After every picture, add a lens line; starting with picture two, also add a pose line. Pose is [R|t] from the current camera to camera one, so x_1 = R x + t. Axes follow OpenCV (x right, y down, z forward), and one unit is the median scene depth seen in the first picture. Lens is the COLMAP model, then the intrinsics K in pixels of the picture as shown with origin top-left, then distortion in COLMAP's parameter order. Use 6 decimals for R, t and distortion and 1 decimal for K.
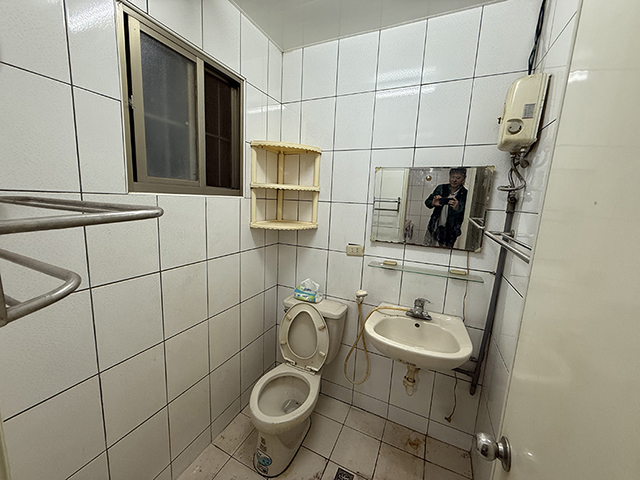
lens RADIAL K [[254.3, 0, 319.8], [0, 254.3, 239.0], [0, 0, 1]] dist [0.000549, 0.000151]
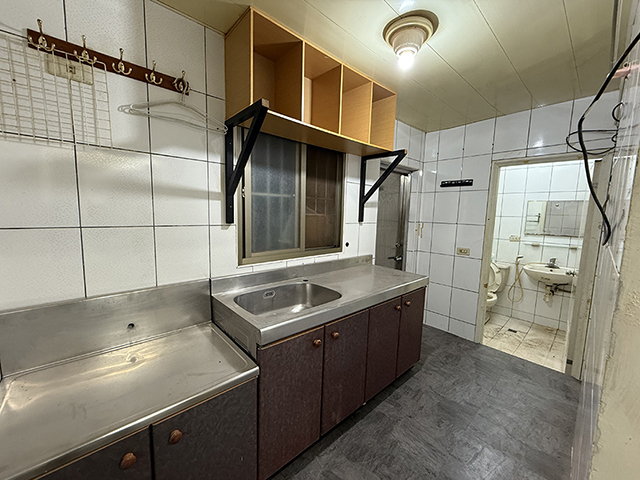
lens RADIAL K [[254.3, 0, 319.5], [0, 254.3, 238.8], [0, 0, 1]] dist [0.000549, 0.000151]
pose [[0.920131, 0.019642, -0.391118, -0.560695], [-0.045945, 0.997258, -0.058006, 0.254497], [0.388907, 0.071343, 0.918511, -1.679384]]
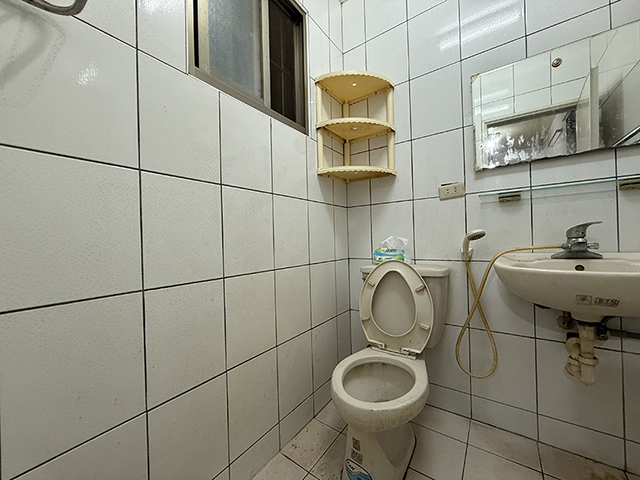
lens RADIAL K [[254.3, 0, 319.8], [0, 254.3, 239.8], [0, 0, 1]] dist [0.000549, 0.000151]
pose [[0.981348, -0.075299, -0.176876, -0.133018], [0.045610, 0.985023, -0.166283, 0.312184], [0.186748, 0.155114, 0.970085, 0.211785]]
